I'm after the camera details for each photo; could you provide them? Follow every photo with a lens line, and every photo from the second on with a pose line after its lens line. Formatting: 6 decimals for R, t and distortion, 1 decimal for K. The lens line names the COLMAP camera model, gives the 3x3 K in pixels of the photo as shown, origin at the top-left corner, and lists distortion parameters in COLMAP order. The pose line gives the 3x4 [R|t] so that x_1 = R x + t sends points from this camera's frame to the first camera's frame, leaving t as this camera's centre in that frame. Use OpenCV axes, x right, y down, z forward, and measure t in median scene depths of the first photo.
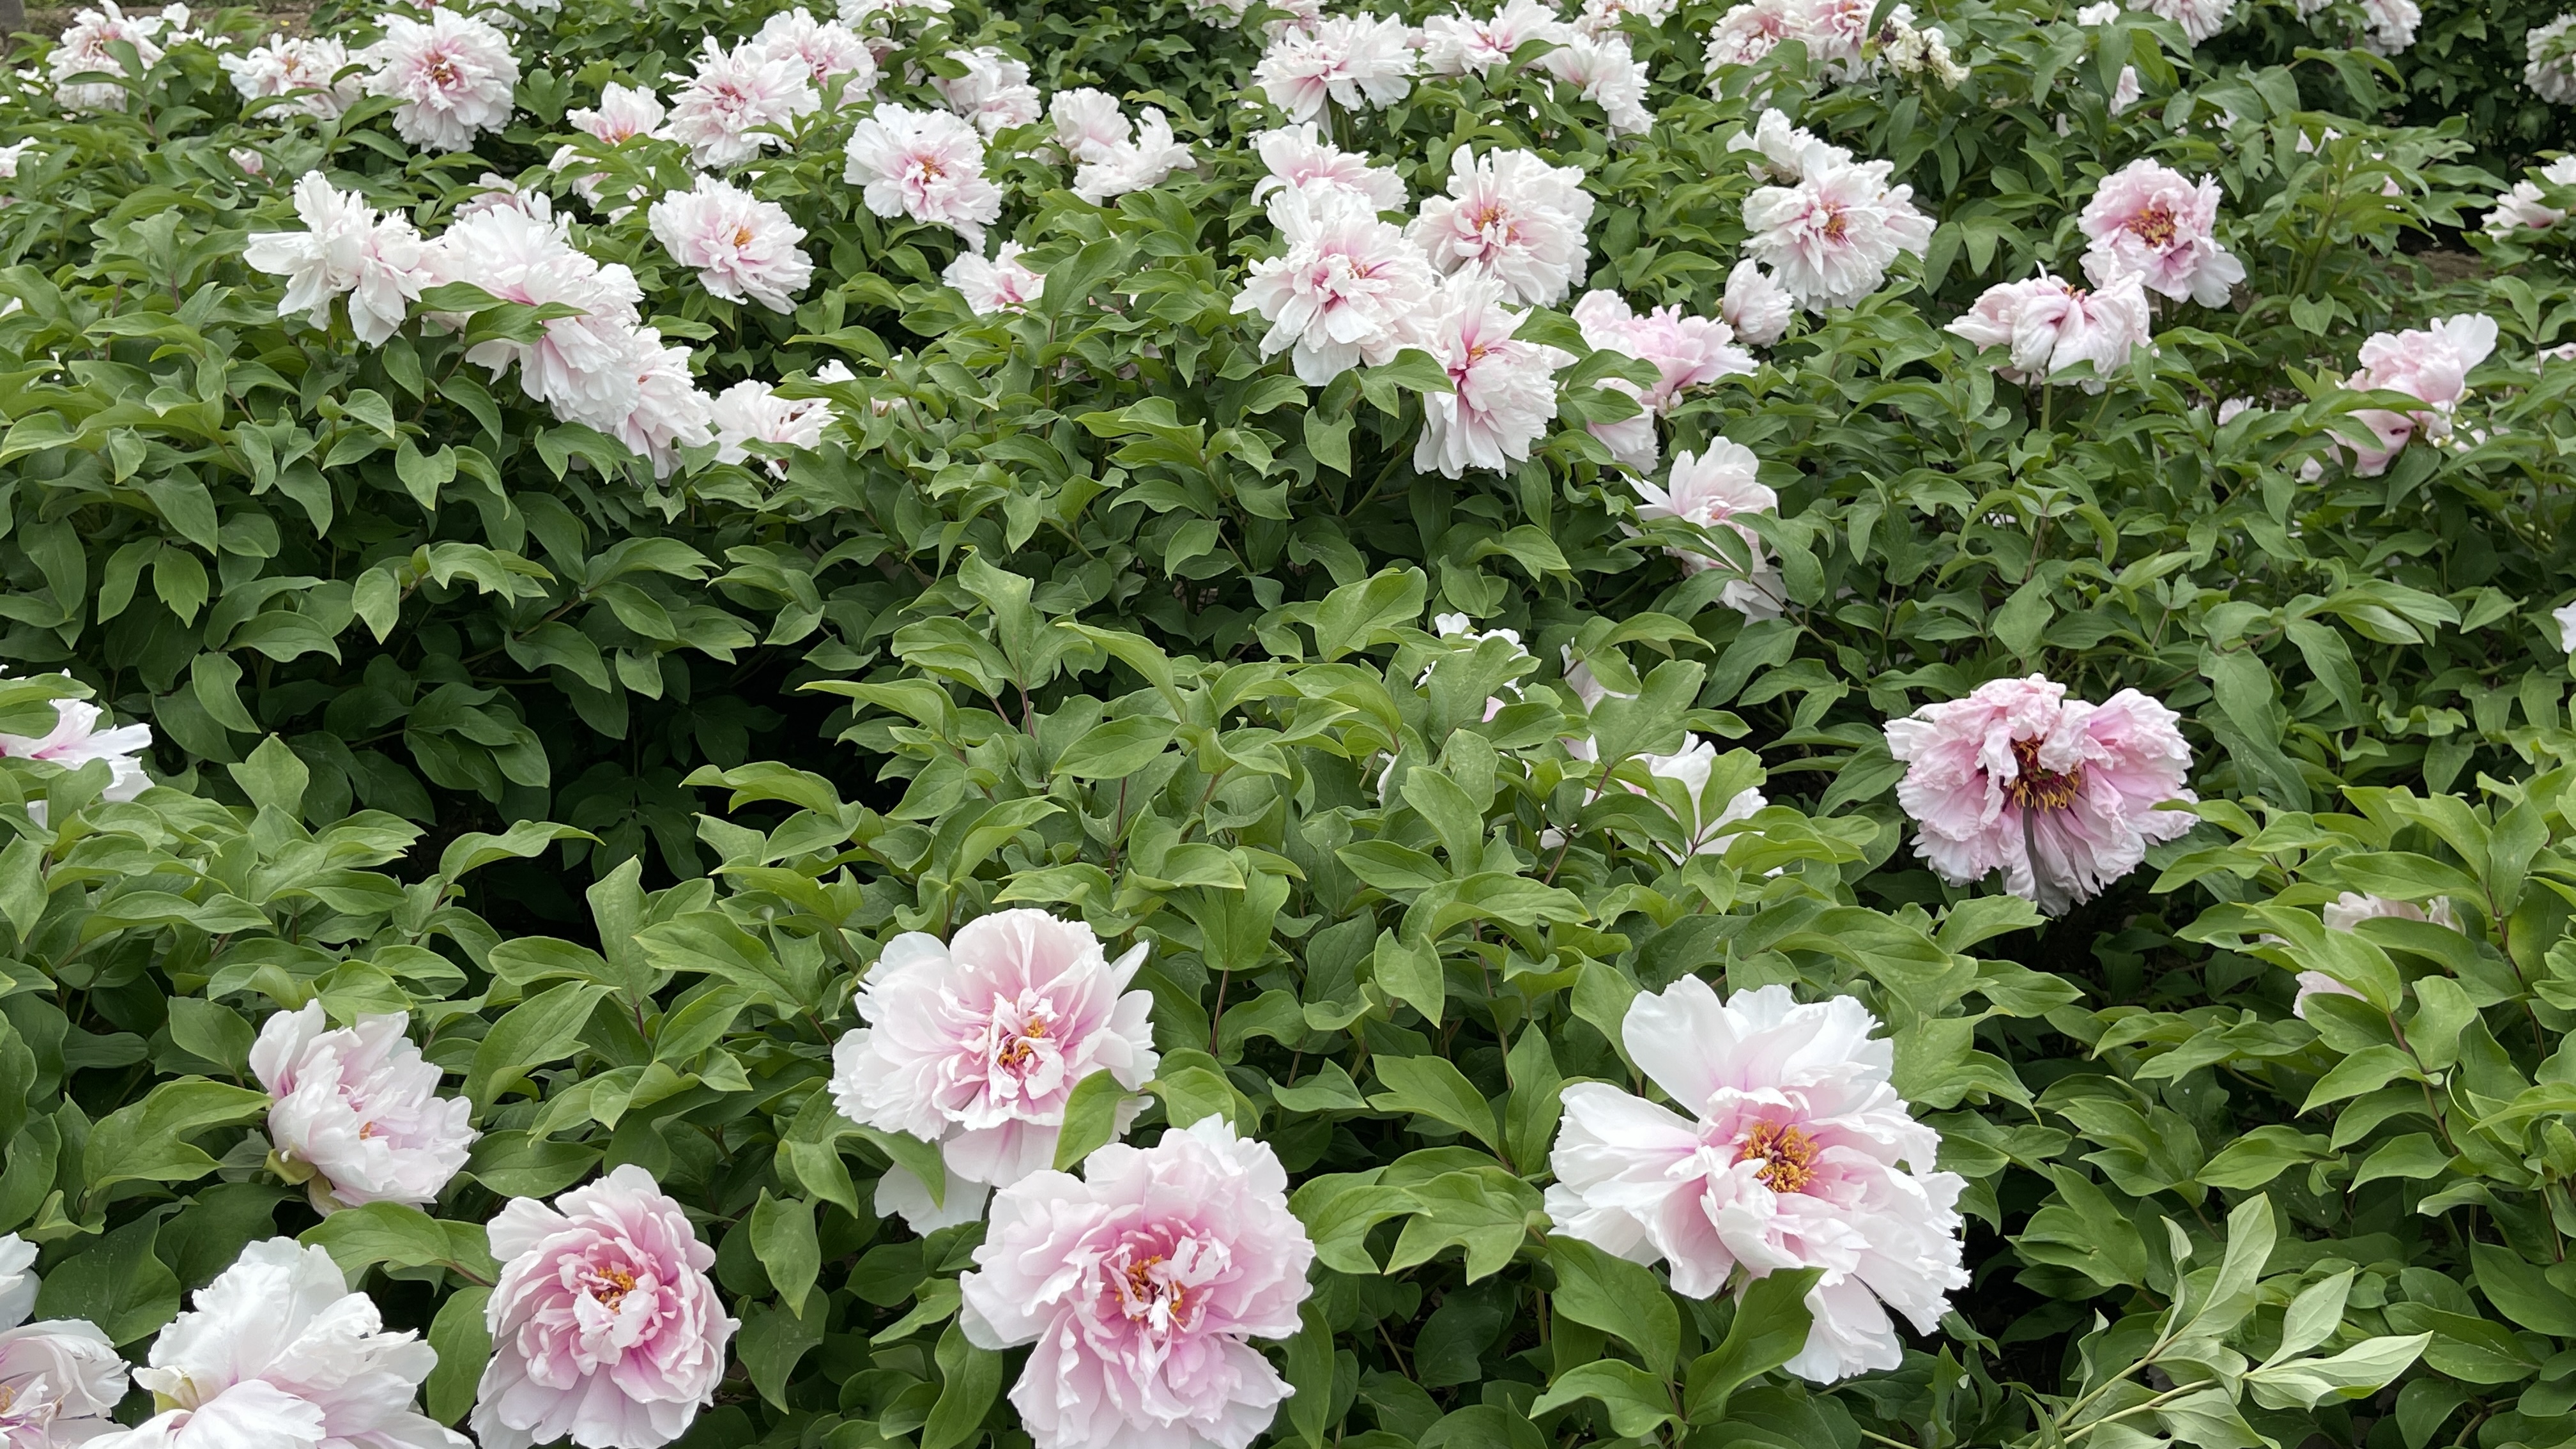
lens RADIAL K [[2232.3, 0, 1294.0], [0, 2232.3, 724.1], [0, 0, 1]] dist [0.019008, -0.012331]
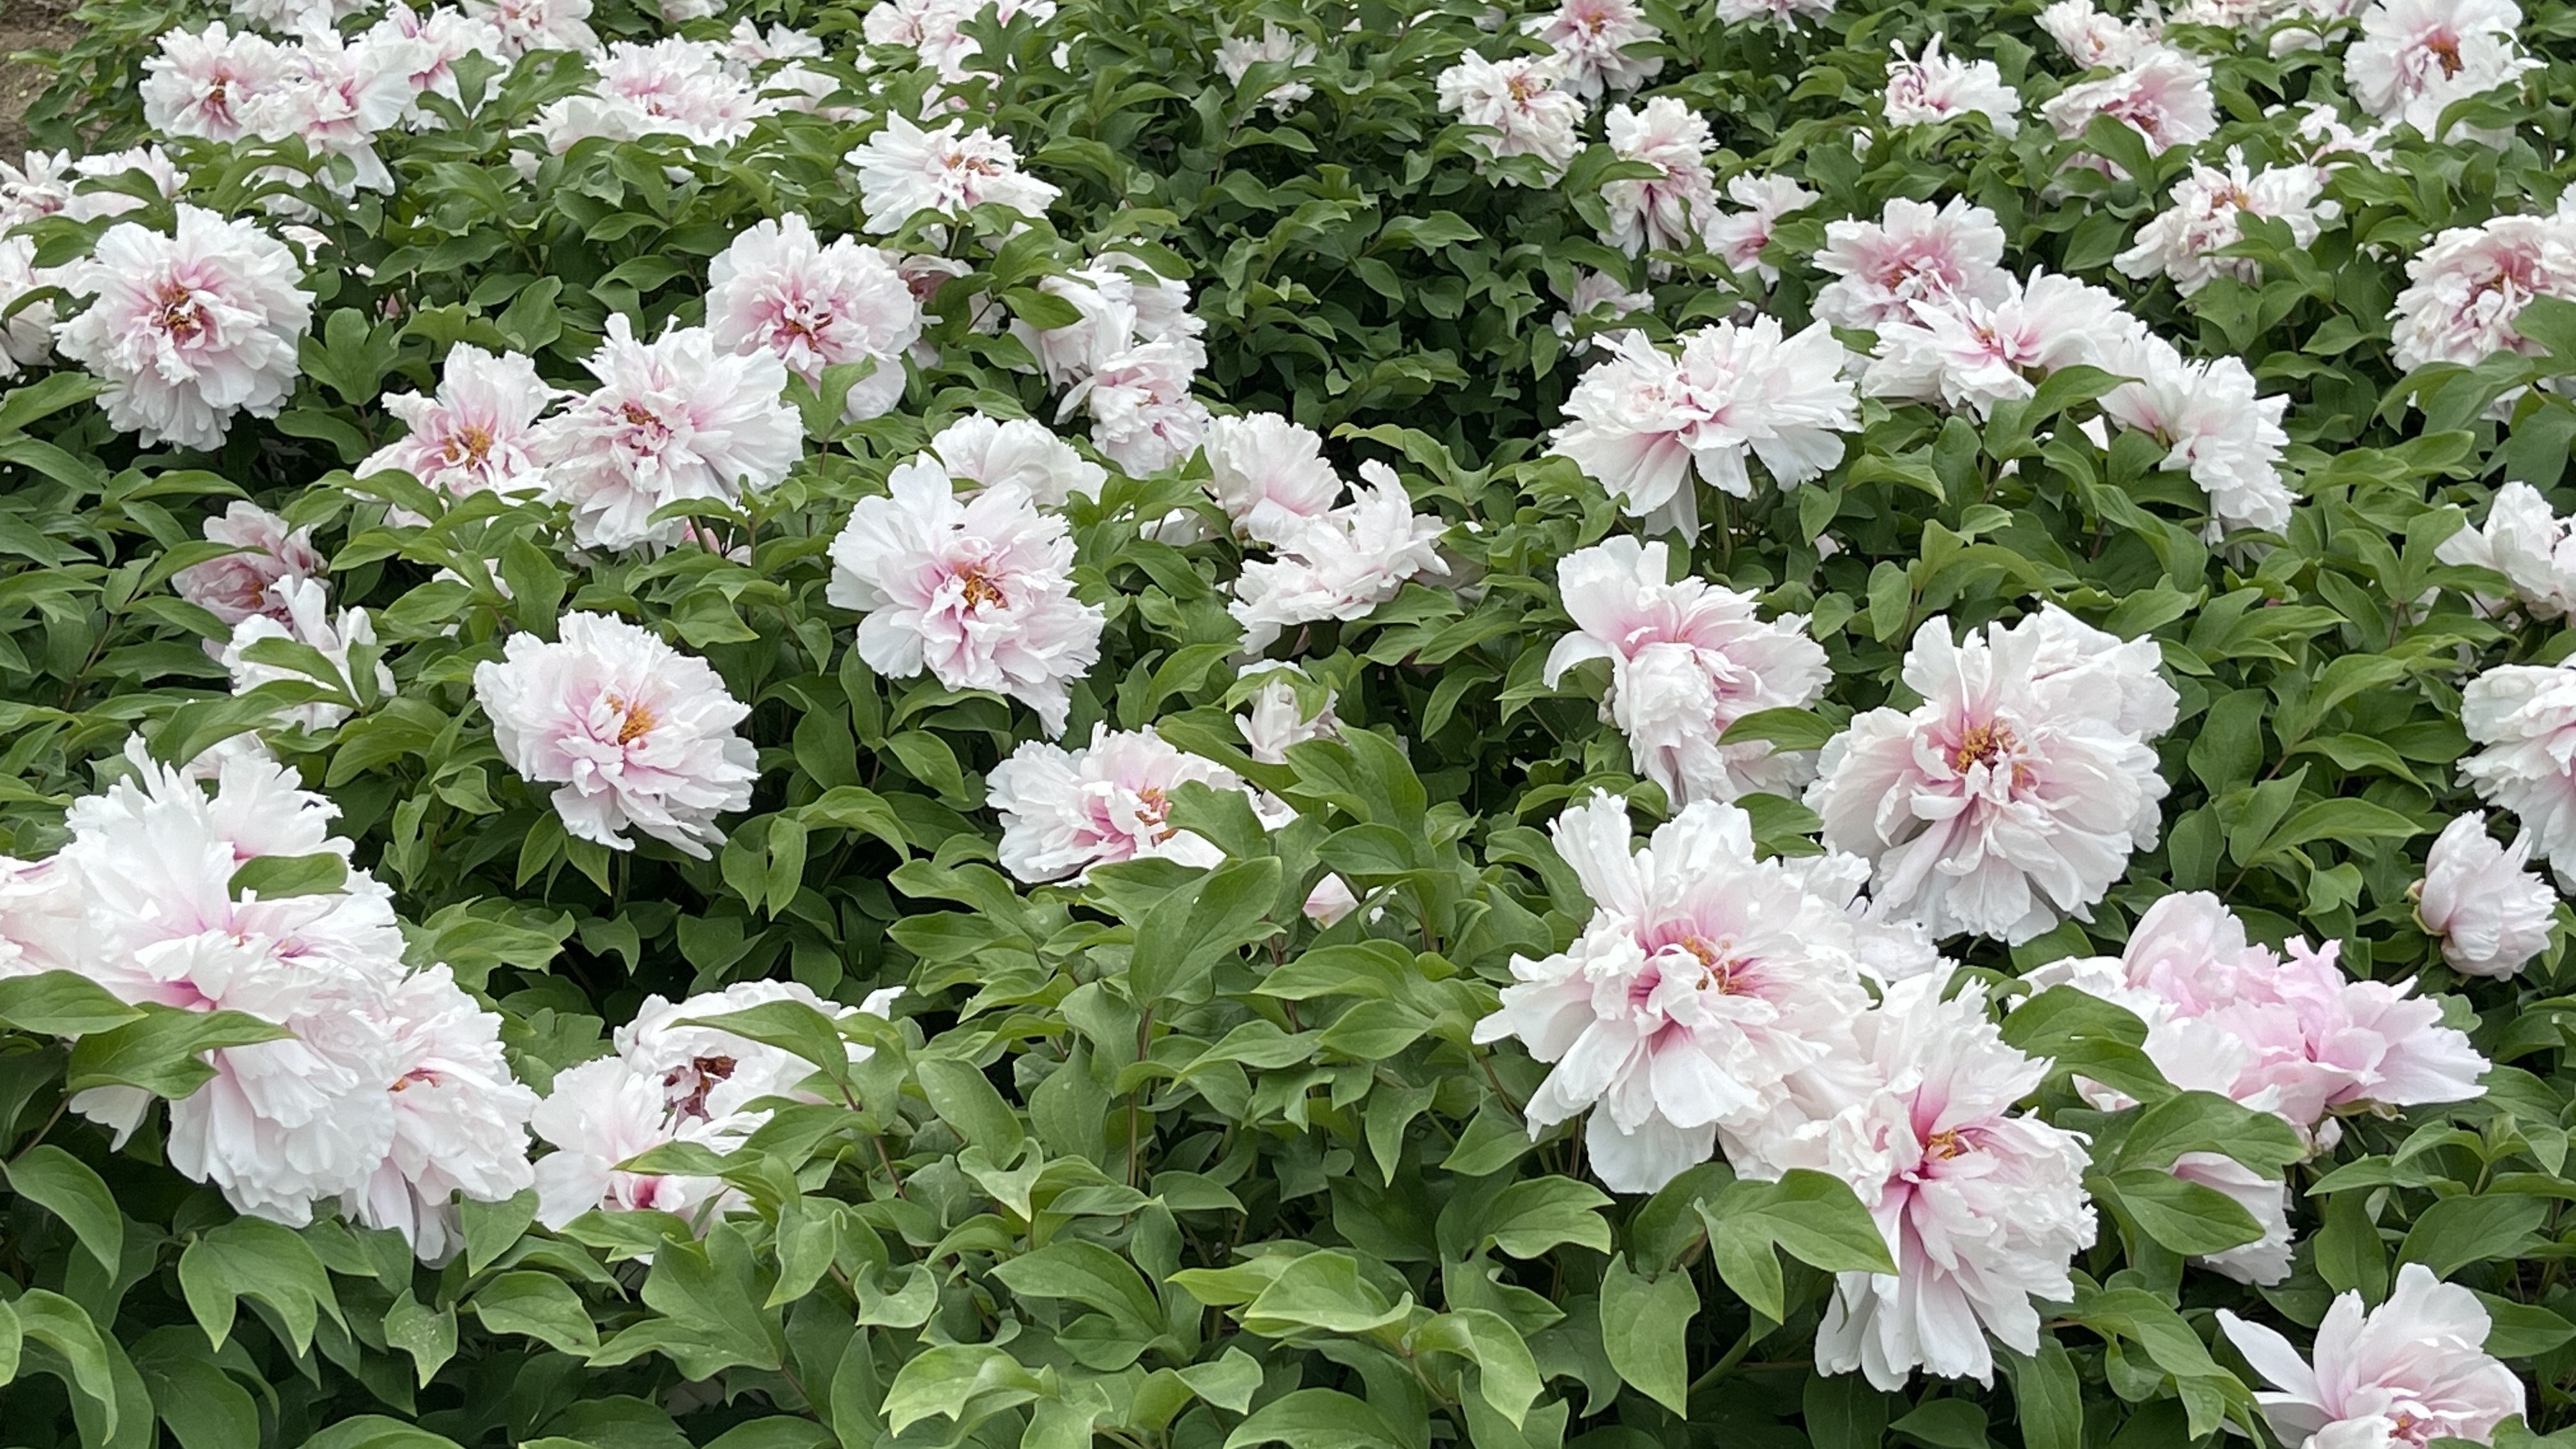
lens RADIAL K [[3770.3, 0, 1291.0], [0, 3770.3, 725.2], [0, 0, 1]] dist [0.053669, 0.000000]
pose [[0.994566, 0.034582, -0.098201, 0.012333], [-0.043919, 0.994549, -0.094570, -0.153173], [0.094395, 0.098369, 0.990663, 0.085187]]
